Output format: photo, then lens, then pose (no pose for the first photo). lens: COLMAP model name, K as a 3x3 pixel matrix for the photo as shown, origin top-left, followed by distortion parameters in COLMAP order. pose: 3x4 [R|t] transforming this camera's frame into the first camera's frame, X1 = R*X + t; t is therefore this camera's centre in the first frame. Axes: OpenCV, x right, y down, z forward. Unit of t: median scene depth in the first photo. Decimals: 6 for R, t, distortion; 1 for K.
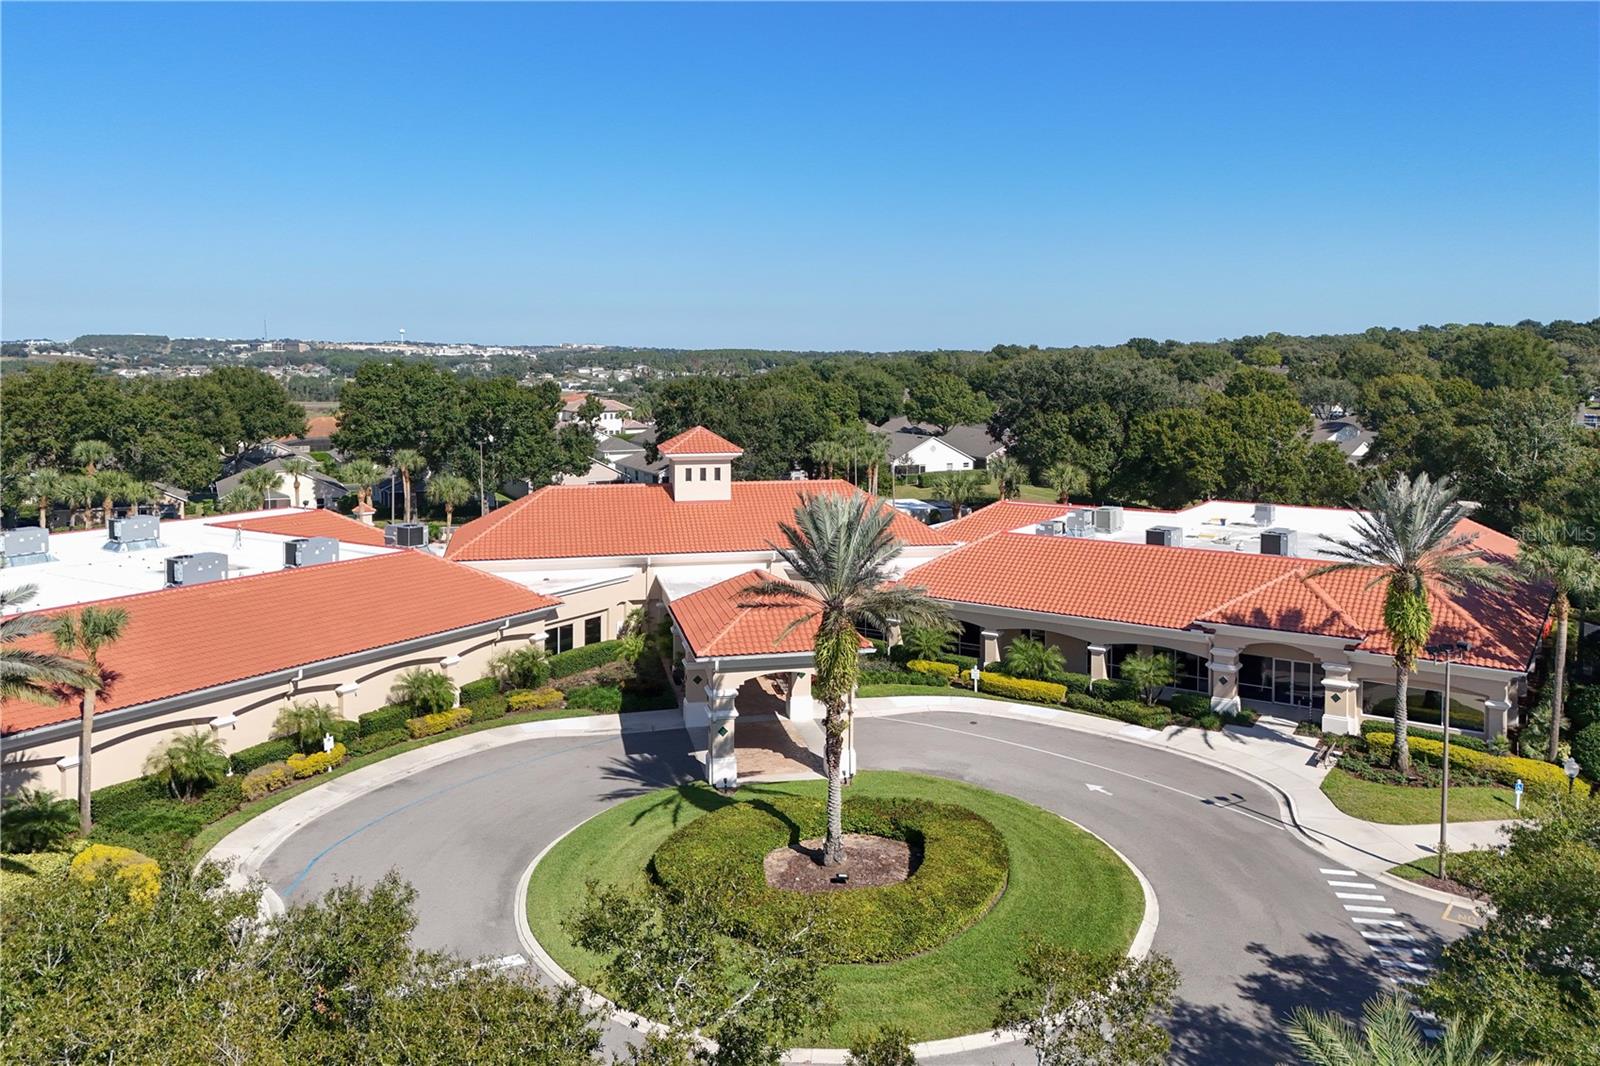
lens RADIAL K [[1264.9, 0, 807.5], [0, 1264.9, 396.9], [0, 0, 1]] dist [0.060496, -0.048688]
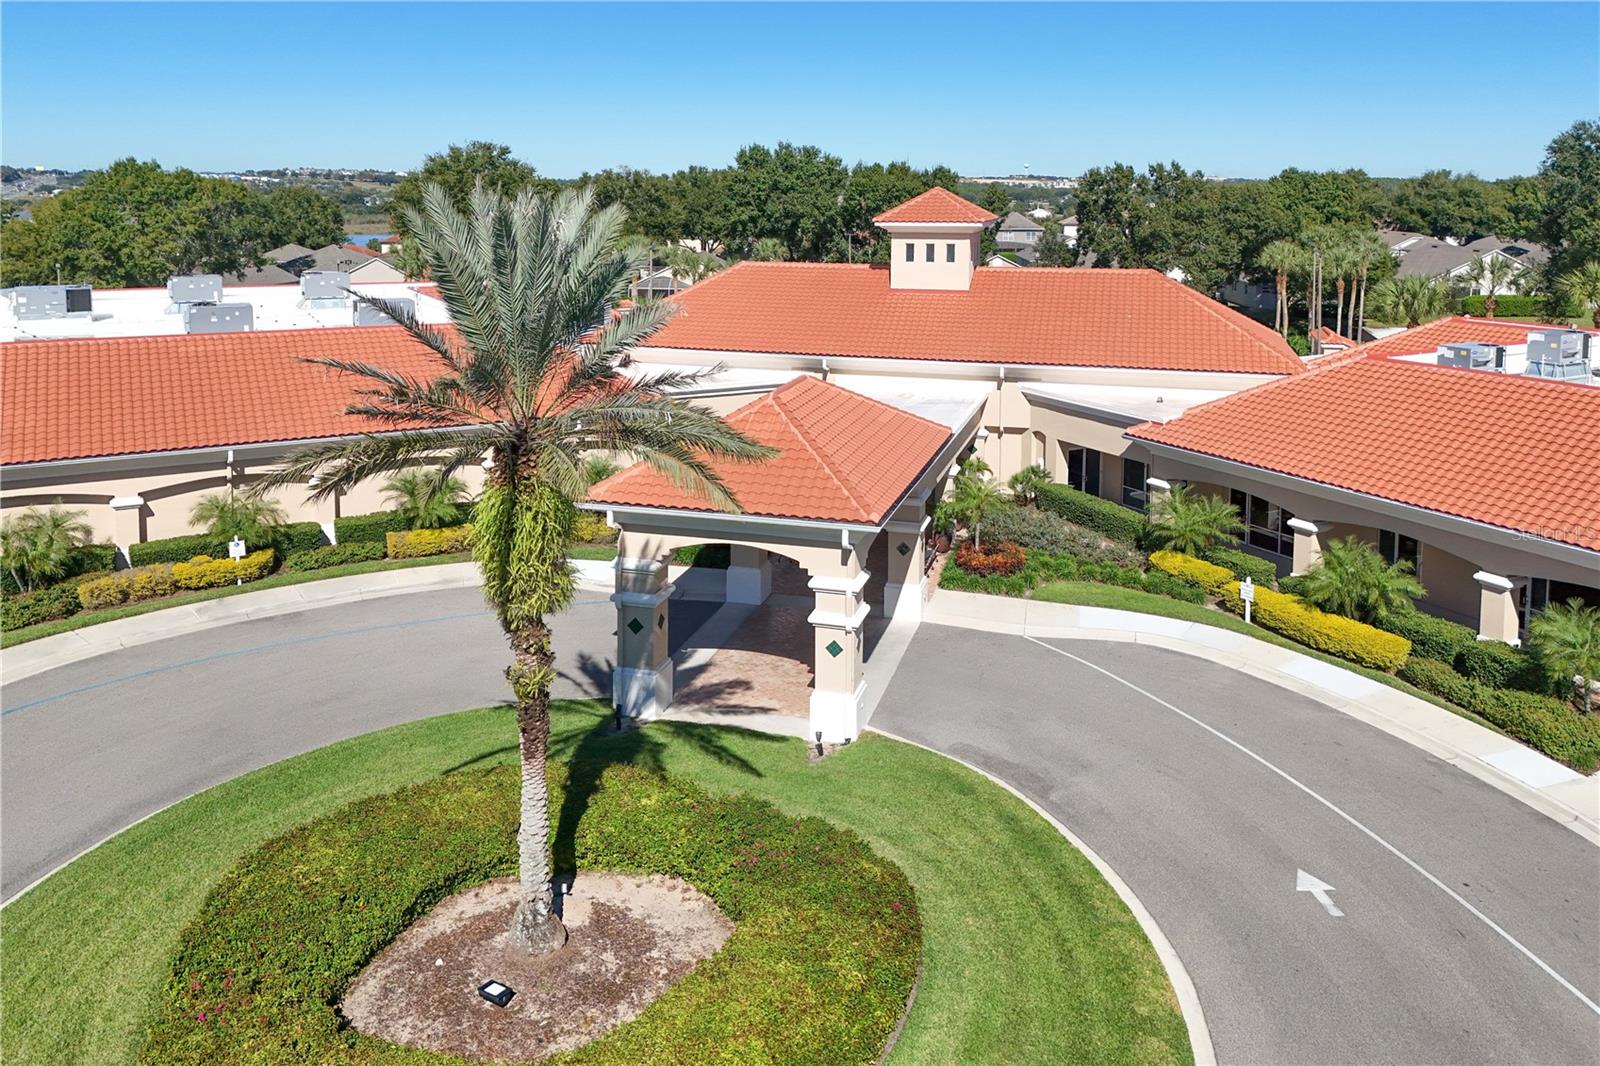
lens RADIAL K [[1206.2, 0, 775.6], [0, 1206.2, 327.7], [0, 0, 1]] dist [0.025165, -0.008112]
pose [[0.869668, 0.052767, -0.490808, 0.195019], [-0.012960, 0.996368, 0.084157, 0.051715], [0.493467, -0.066828, 0.867194, 0.395679]]
